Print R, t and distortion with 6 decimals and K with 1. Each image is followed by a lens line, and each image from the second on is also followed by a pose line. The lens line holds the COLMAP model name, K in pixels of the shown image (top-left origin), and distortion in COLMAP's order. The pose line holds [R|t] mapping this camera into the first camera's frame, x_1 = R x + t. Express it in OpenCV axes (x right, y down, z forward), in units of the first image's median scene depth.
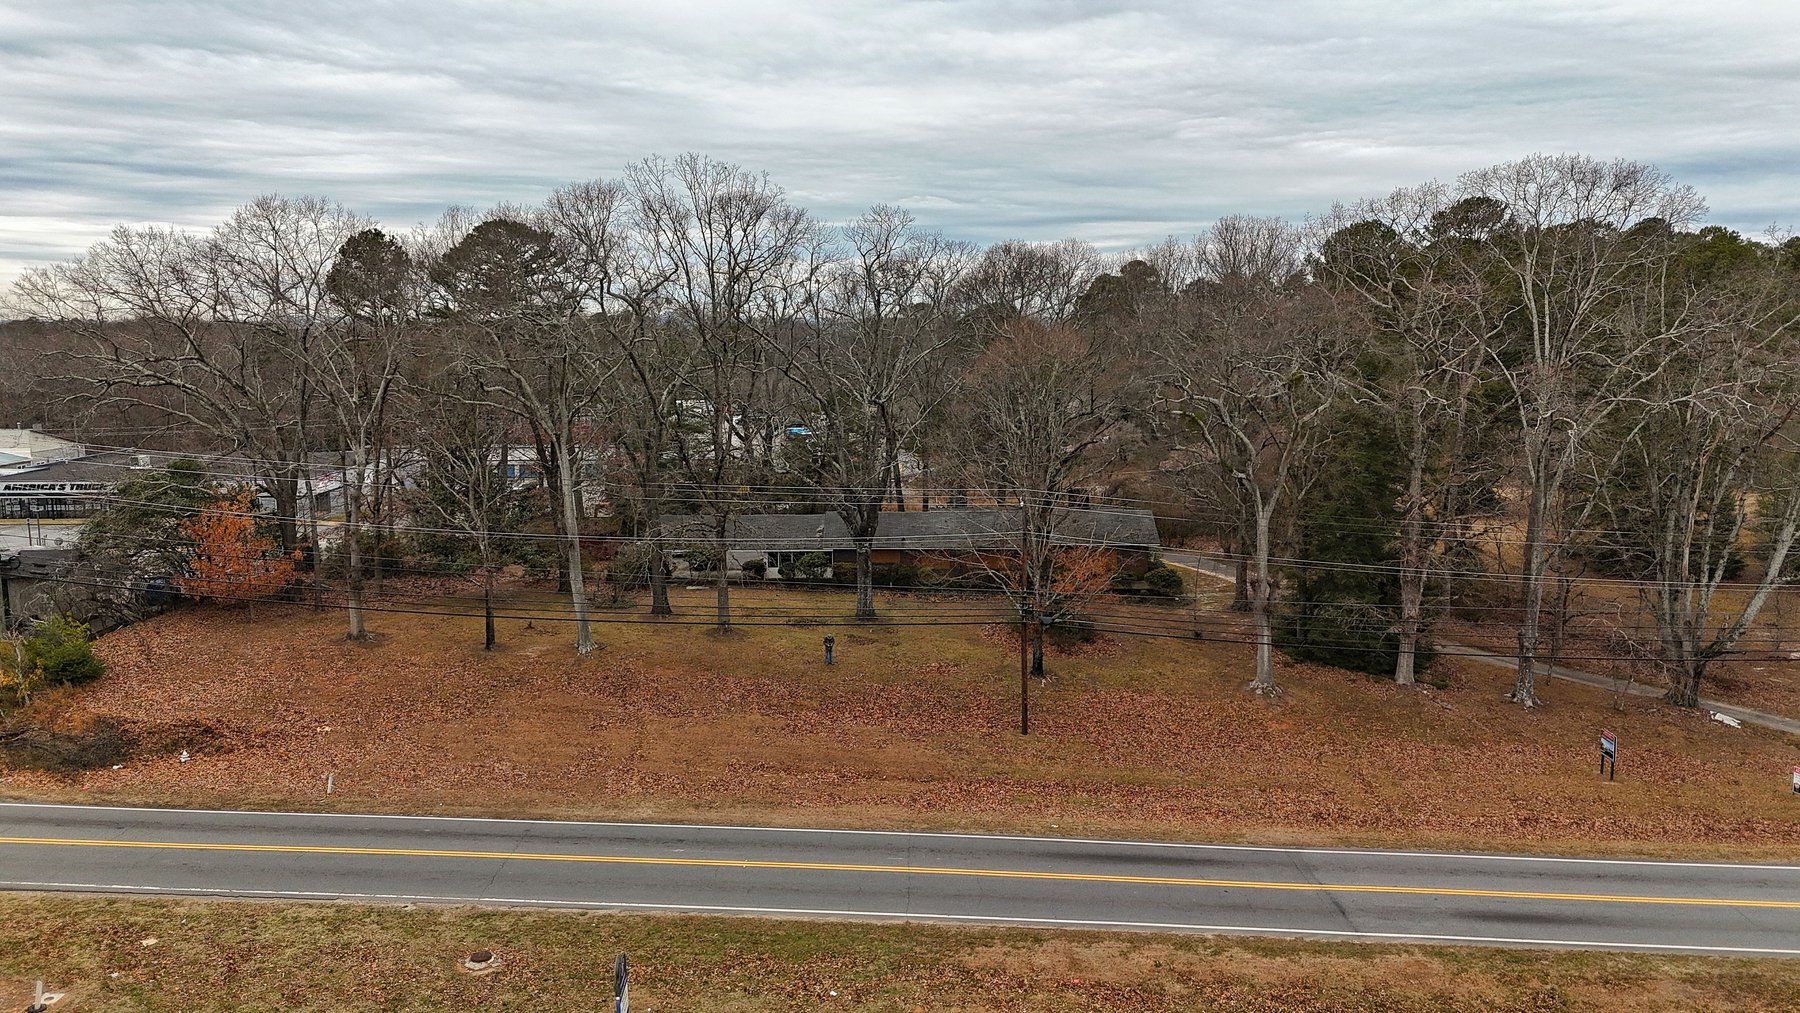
lens RADIAL K [[1311.0, 0, 889.9], [0, 1311.0, 508.0], [0, 0, 1]] dist [0.077045, -0.071868]
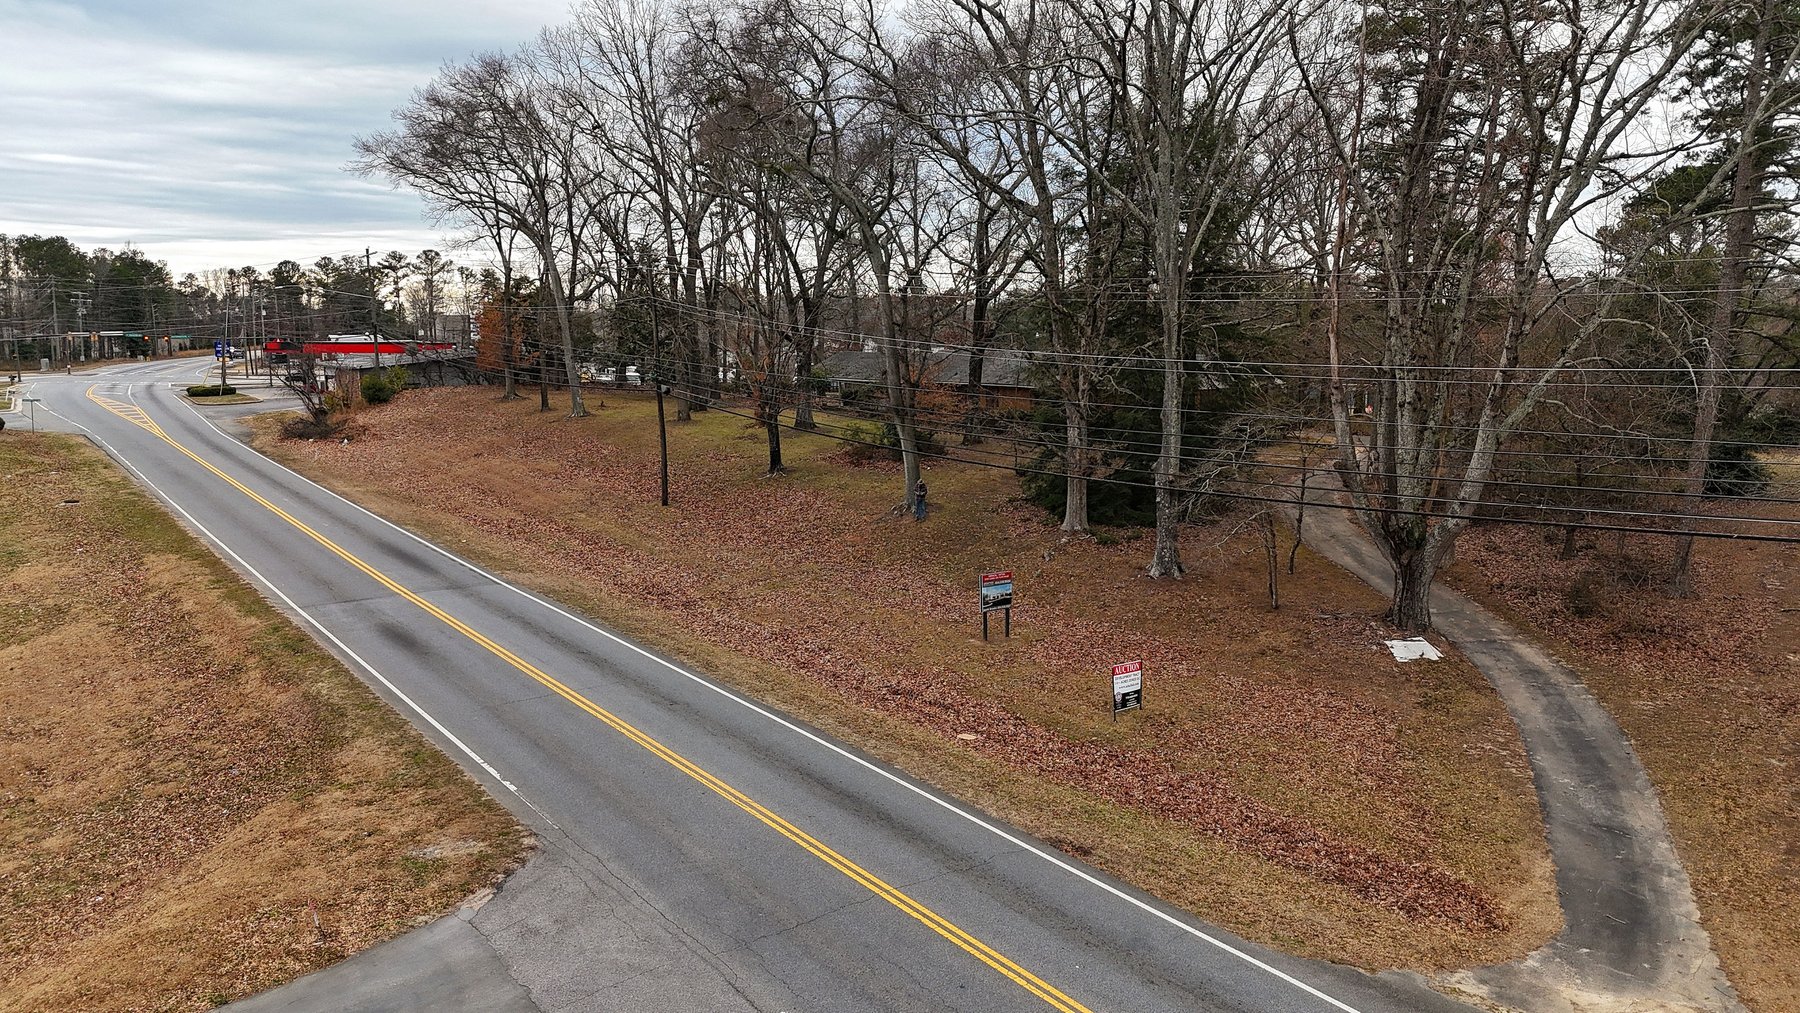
lens RADIAL K [[1311.0, 0, 891.3], [0, 1311.0, 504.0], [0, 0, 1]] dist [0.077045, -0.071868]
pose [[0.605257, 0.107142, -0.788787, 1.070665], [-0.112450, 0.992472, 0.048523, 0.110776], [0.788048, 0.059330, 0.612748, 0.561907]]
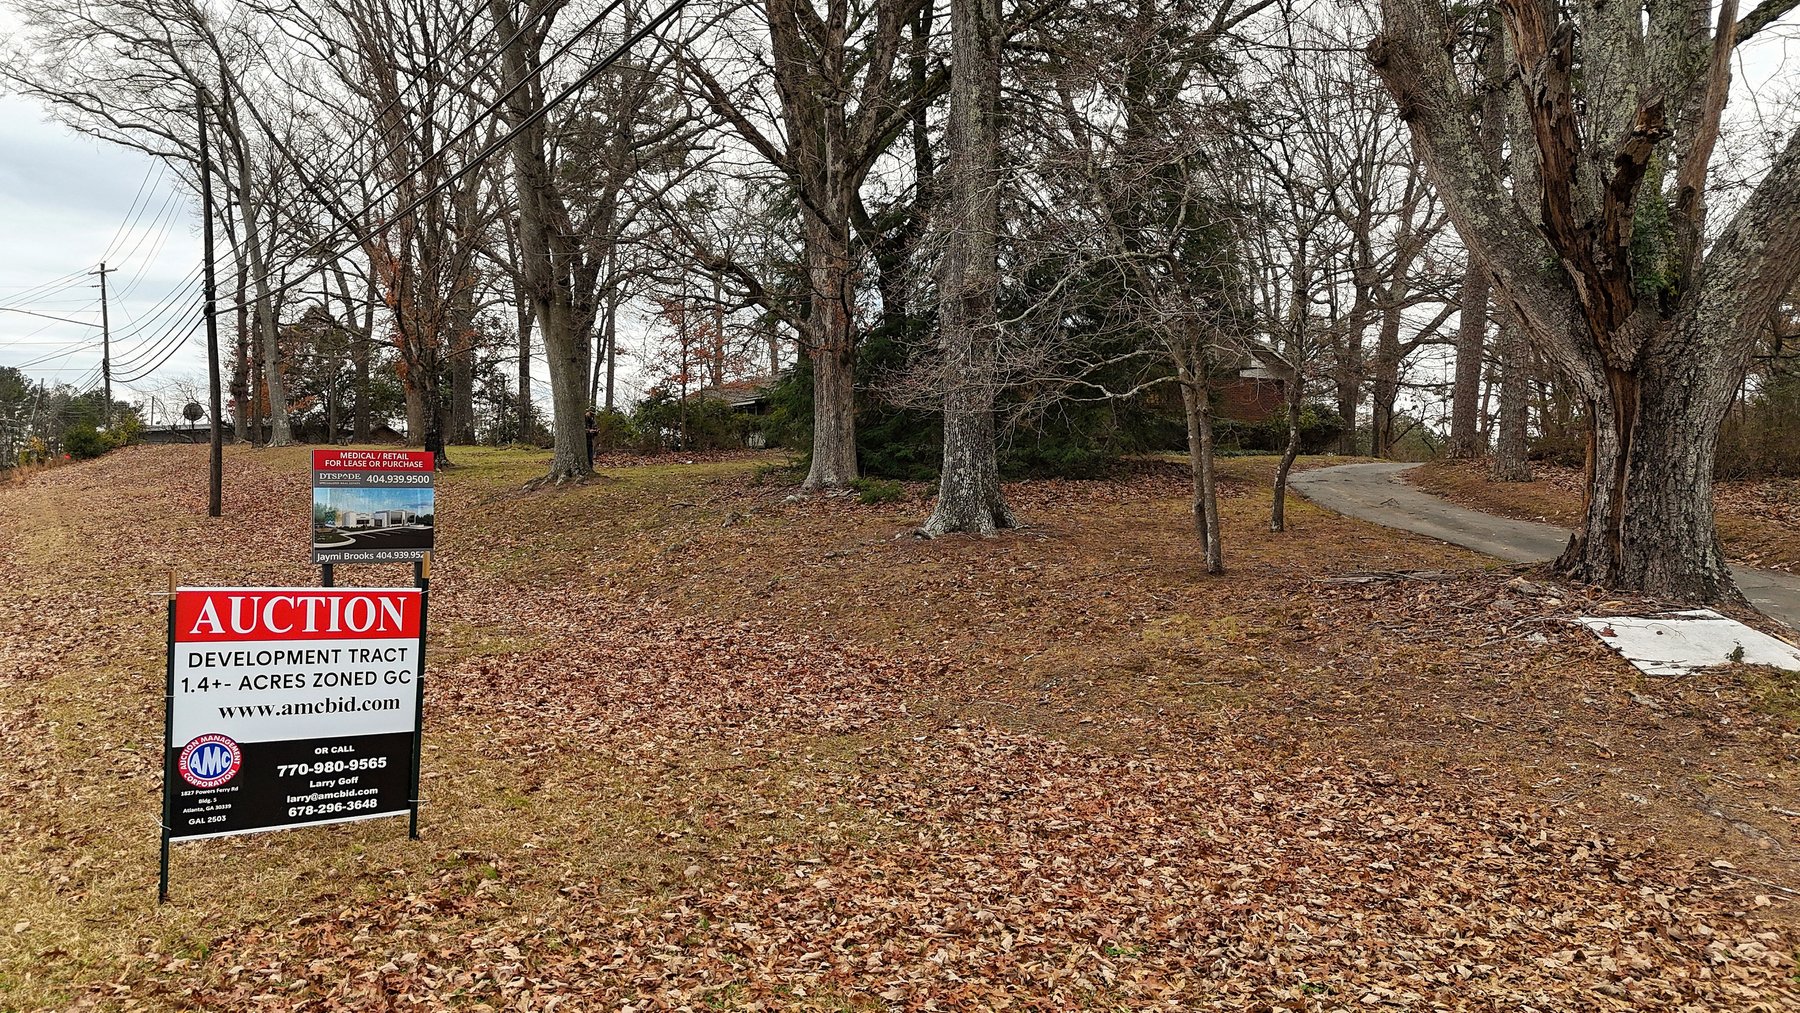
lens RADIAL K [[1311.0, 0, 905.5], [0, 1311.0, 515.0], [0, 0, 1]] dist [0.077045, -0.071868]
pose [[0.577946, 0.006714, -0.816047, 0.805130], [-0.121552, 0.989520, -0.077945, 0.193169], [0.806972, 0.144240, 0.572705, 0.978776]]
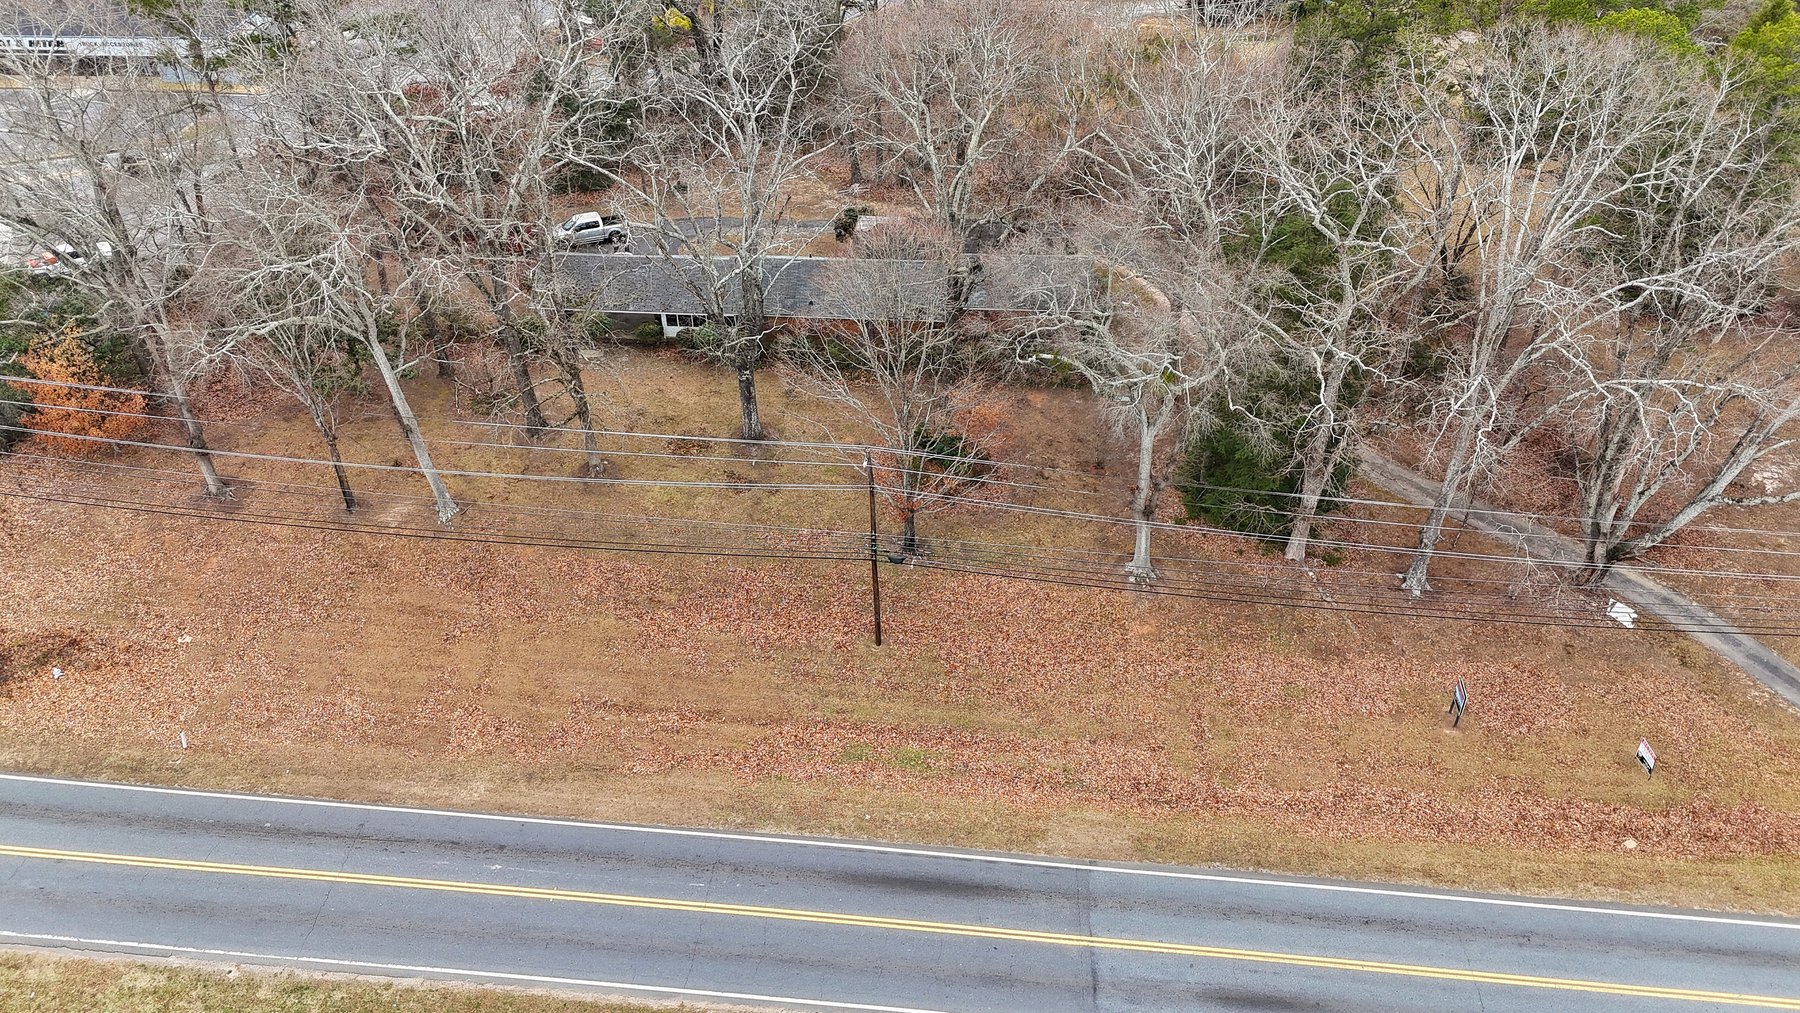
lens RADIAL K [[1311.0, 0, 890.8], [0, 1311.0, 499.1], [0, 0, 1]] dist [0.077045, -0.071868]
pose [[0.997793, 0.031676, -0.058365, 0.179286], [0.001249, 0.869789, 0.493422, -0.447279], [0.066395, -0.492406, 0.867830, 0.202925]]
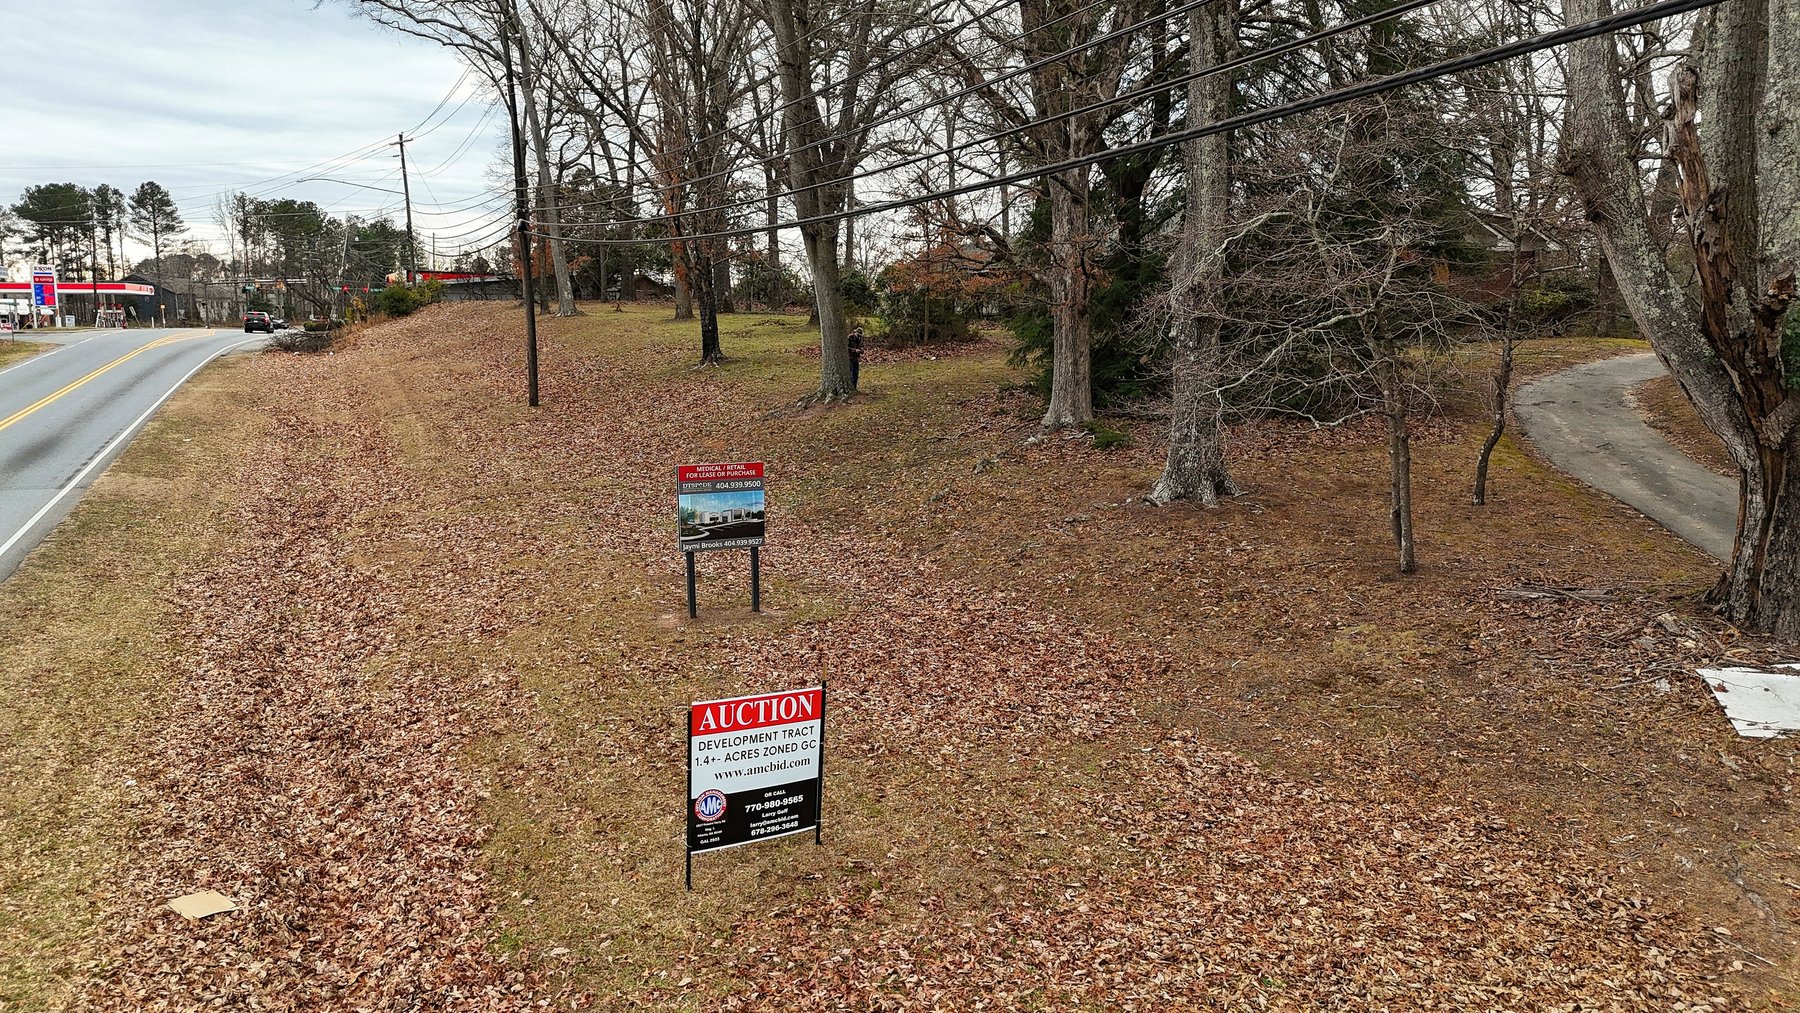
lens RADIAL K [[1311.0, 0, 903.5], [0, 1311.0, 510.7], [0, 0, 1]] dist [0.077045, -0.071868]
pose [[0.430556, 0.131429, -0.892943, 0.847052], [-0.129710, 0.988081, 0.082889, 0.155162], [0.893195, 0.080135, 0.442472, 0.940777]]
